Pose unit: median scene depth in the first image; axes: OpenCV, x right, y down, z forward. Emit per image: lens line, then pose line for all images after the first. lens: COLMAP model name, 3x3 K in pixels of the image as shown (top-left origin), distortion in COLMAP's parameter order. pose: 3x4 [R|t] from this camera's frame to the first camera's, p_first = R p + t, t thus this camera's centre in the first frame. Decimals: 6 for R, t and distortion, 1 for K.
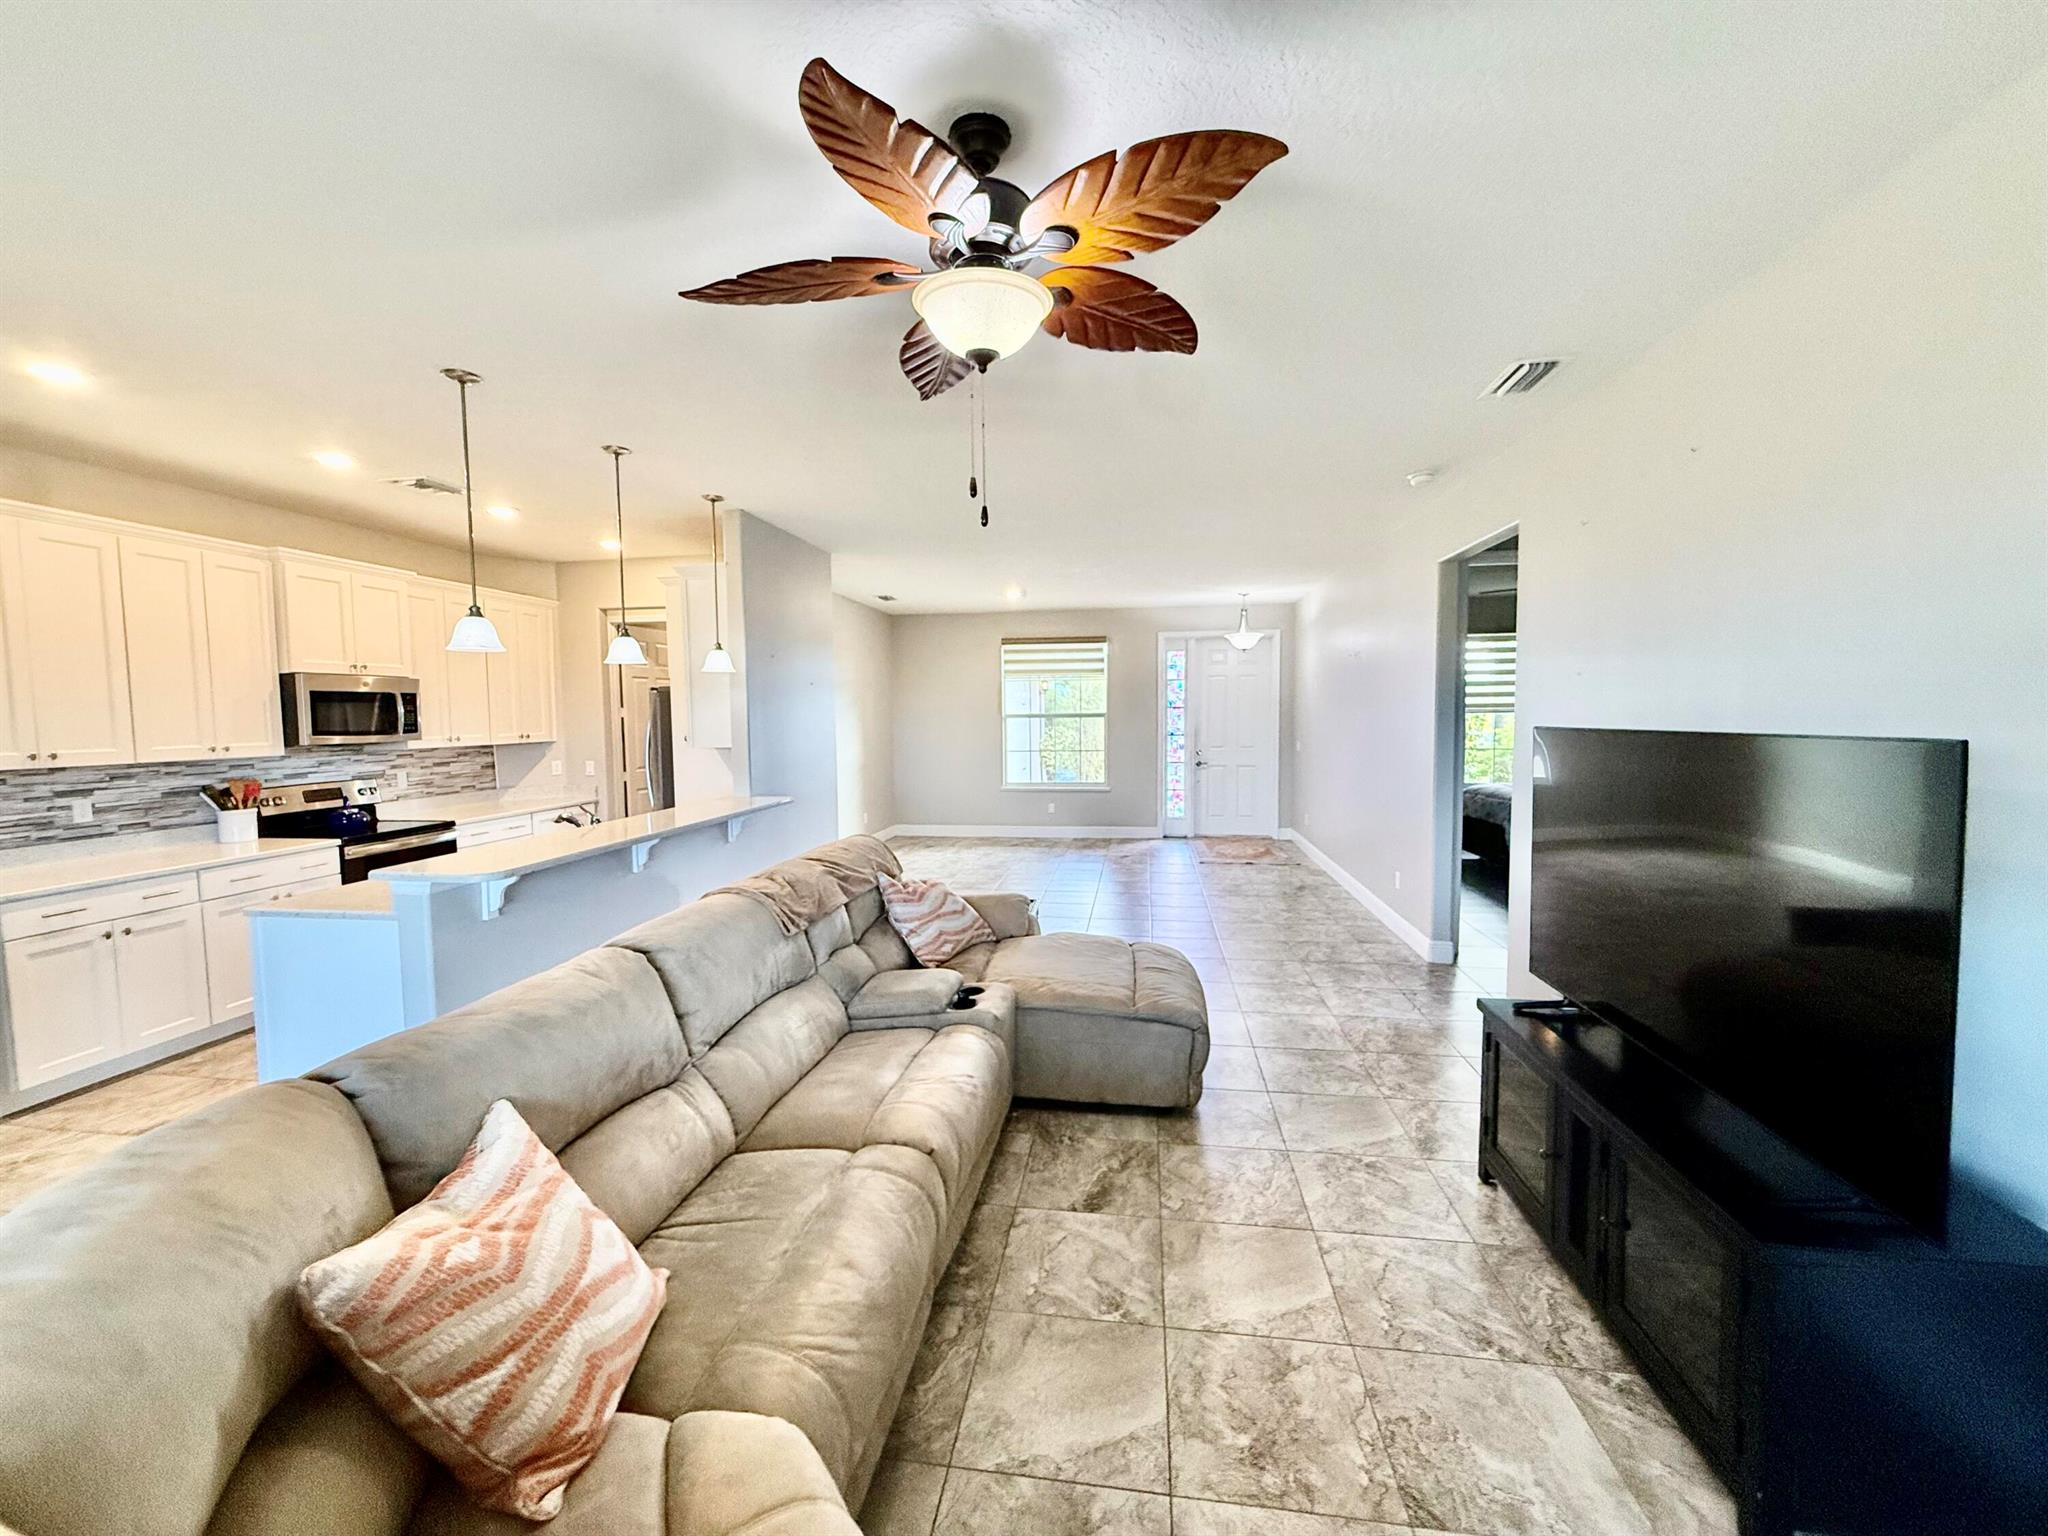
lens RADIAL K [[815.9, 0, 1017.0], [0, 815.9, 766.6], [0, 0, 1]] dist [-0.000361, 0.000132]
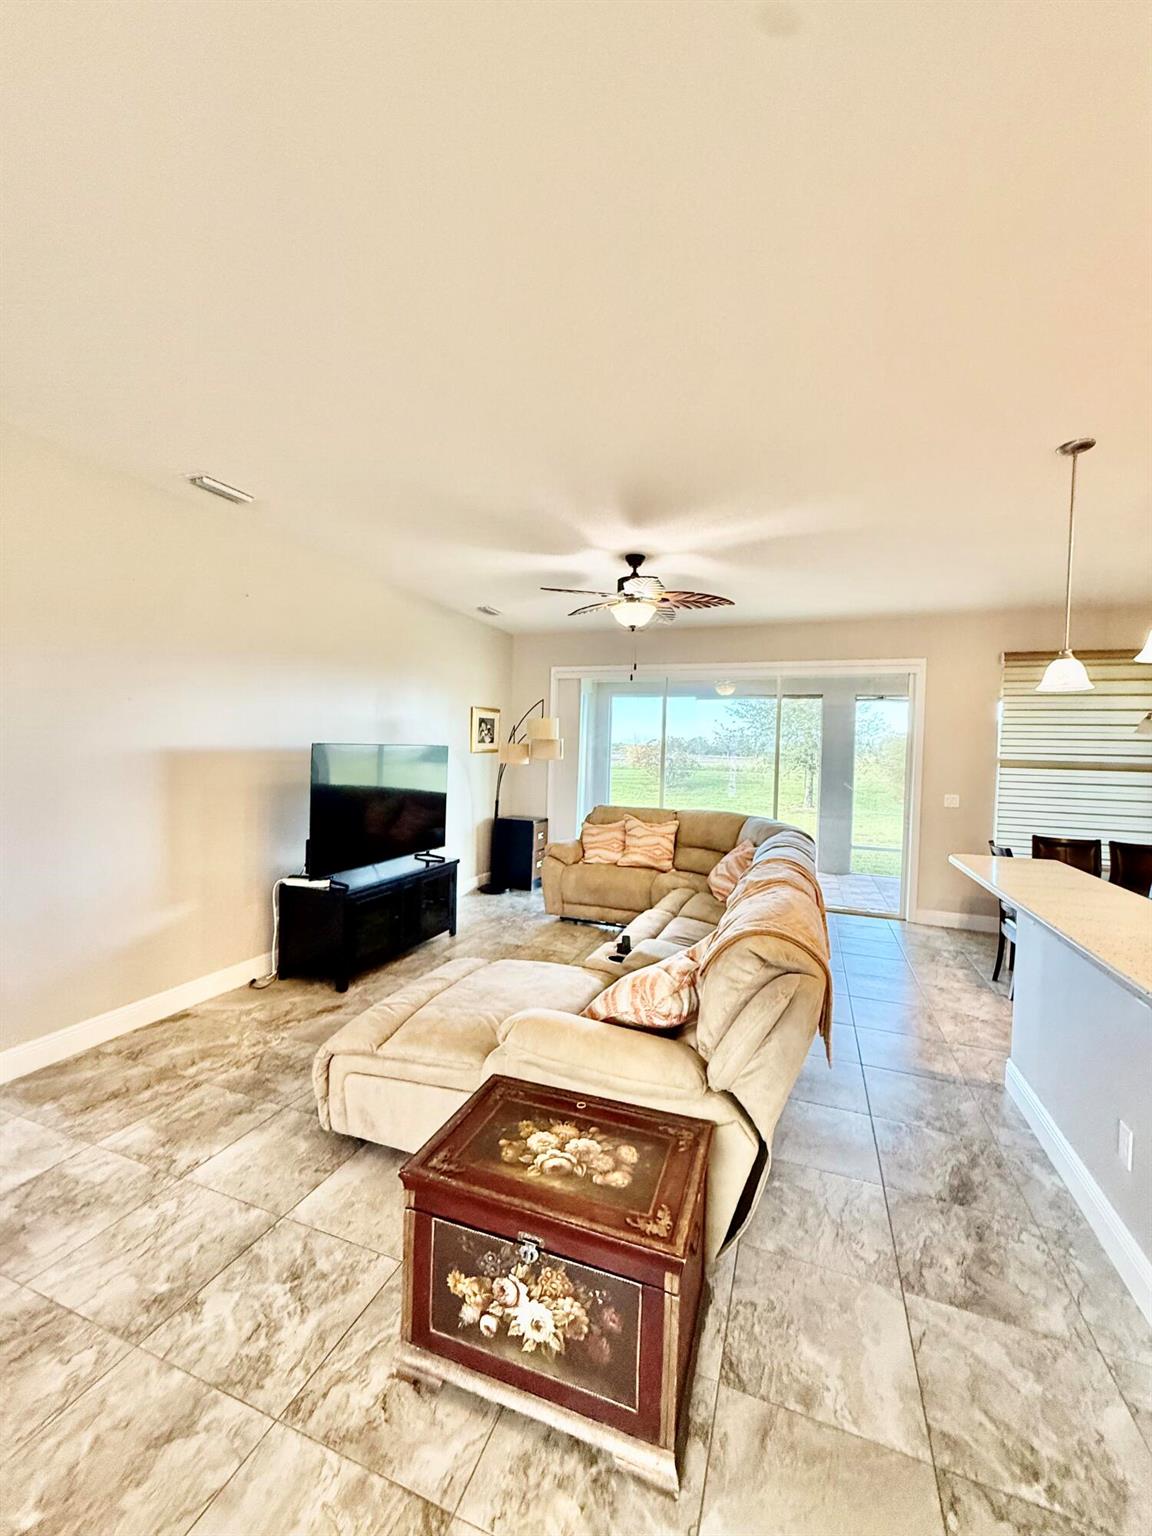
lens RADIAL K [[611.9, 0, 578.8], [0, 611.9, 764.6], [0, 0, 1]] dist [-0.000361, 0.000132]
pose [[-0.979880, -0.022407, 0.198323, -0.116032], [-0.004667, 0.995979, 0.089466, -0.070602], [-0.199531, 0.086740, -0.976045, 1.235729]]
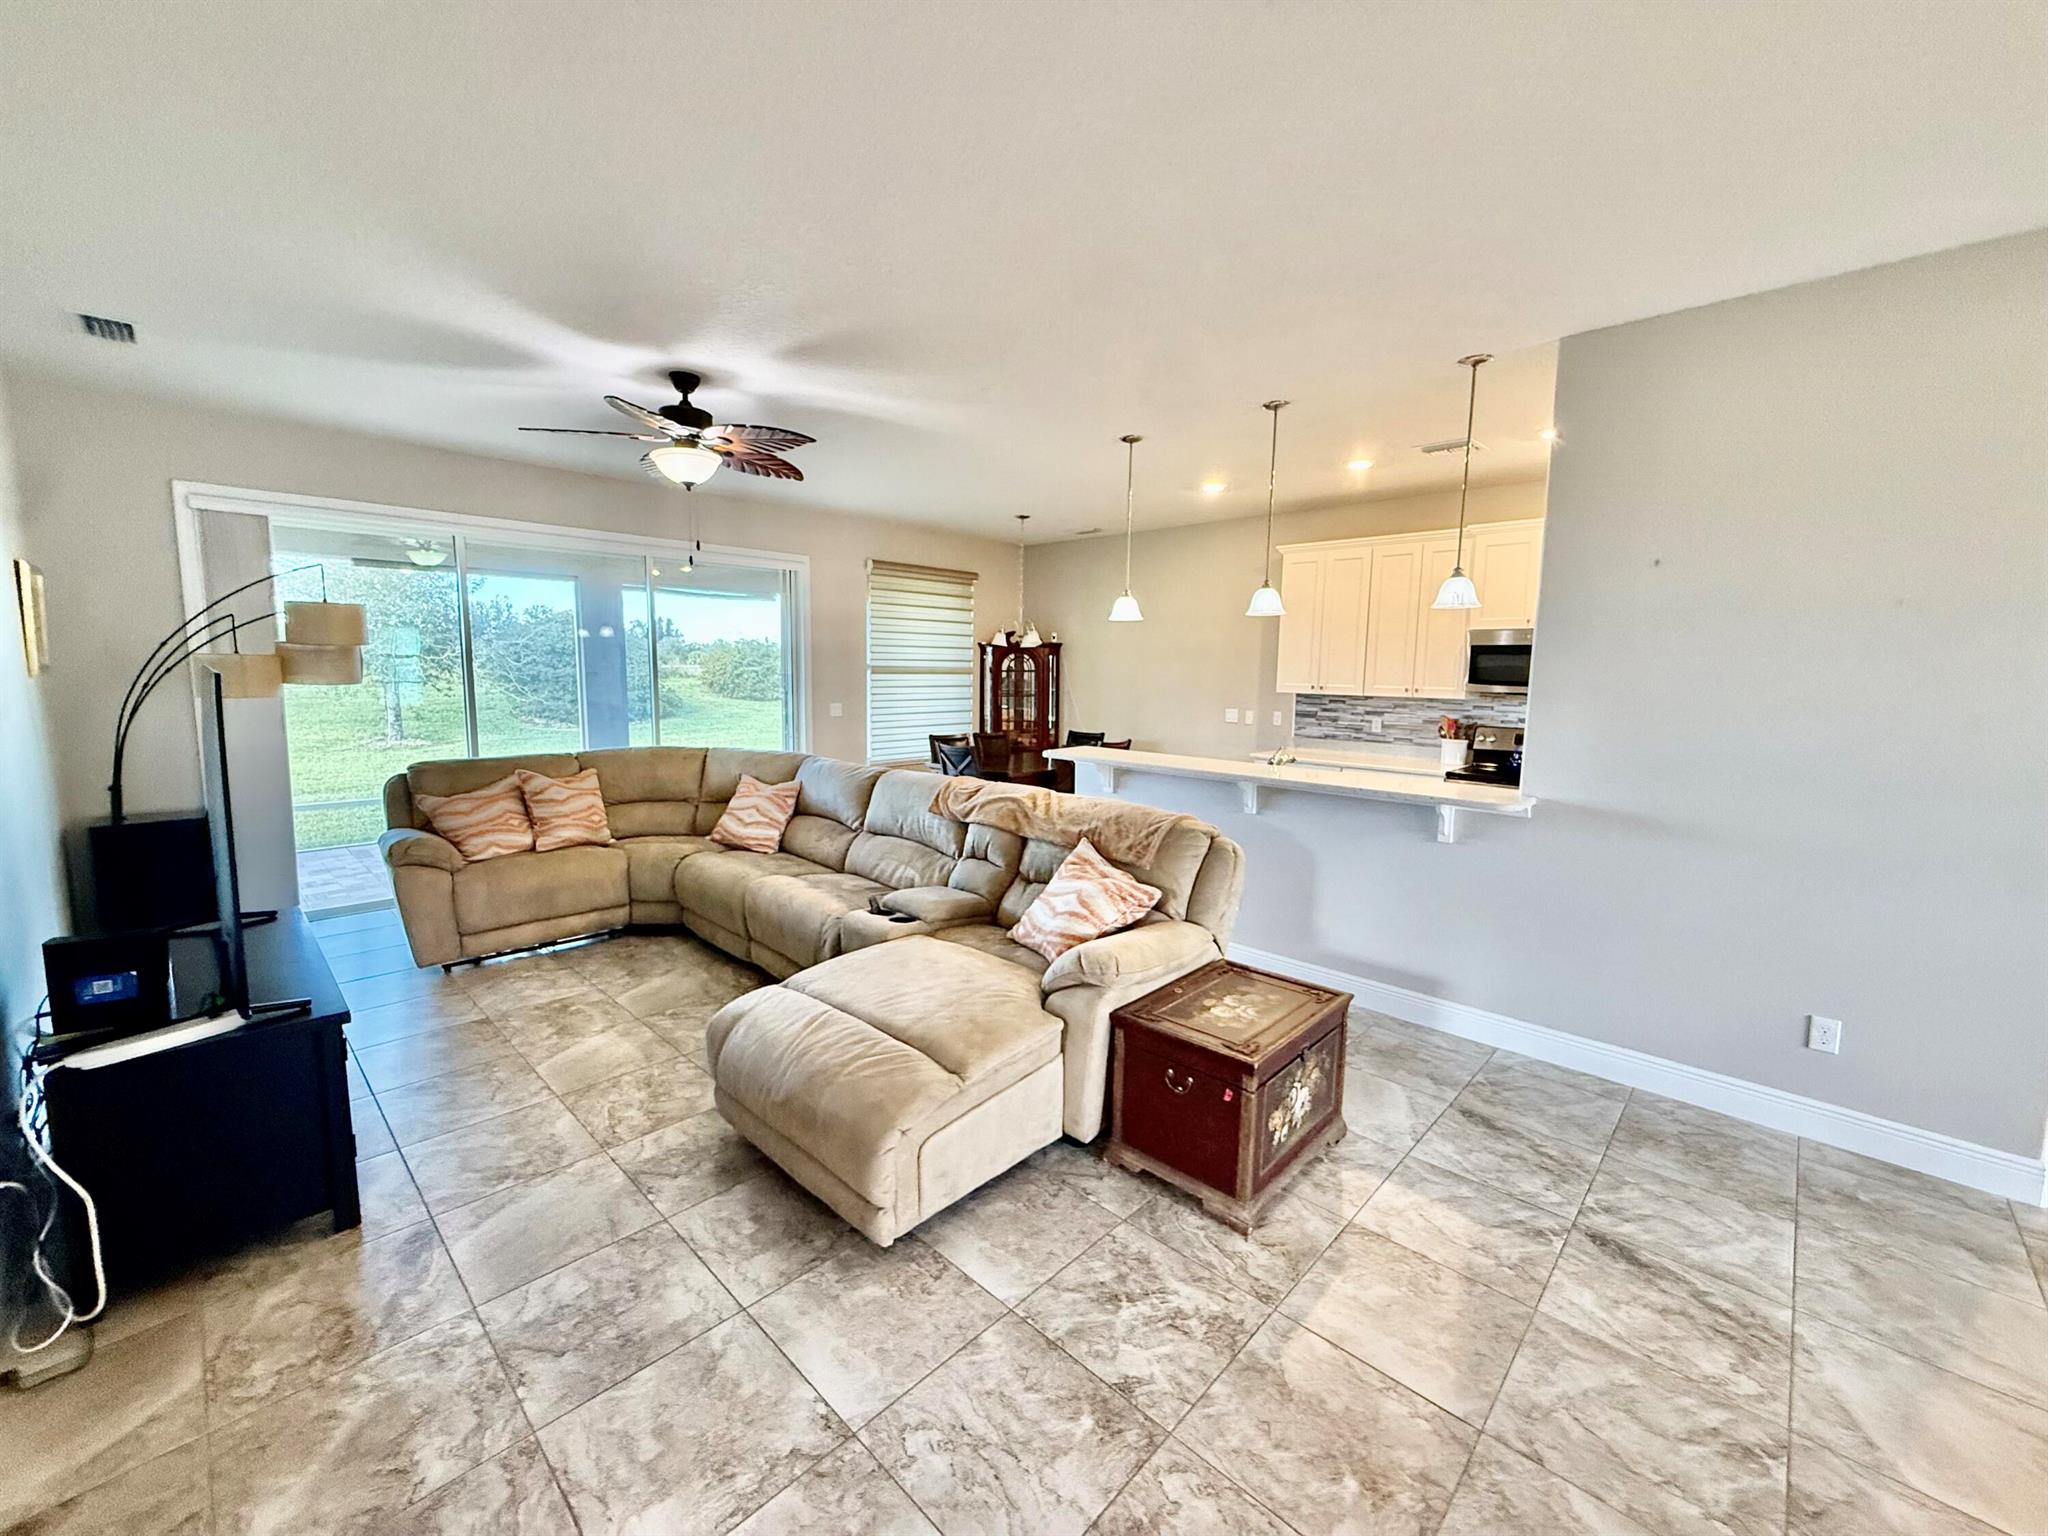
lens RADIAL K [[816.3, 0, 1020.3], [0, 816.3, 767.1], [0, 0, 1]] dist [0.000875, -0.000040]
pose [[-0.575358, 0.102368, -0.811470, 0.456441], [-0.064222, 0.983419, 0.169596, -0.074090], [0.815376, 0.149693, -0.559244, 1.097289]]
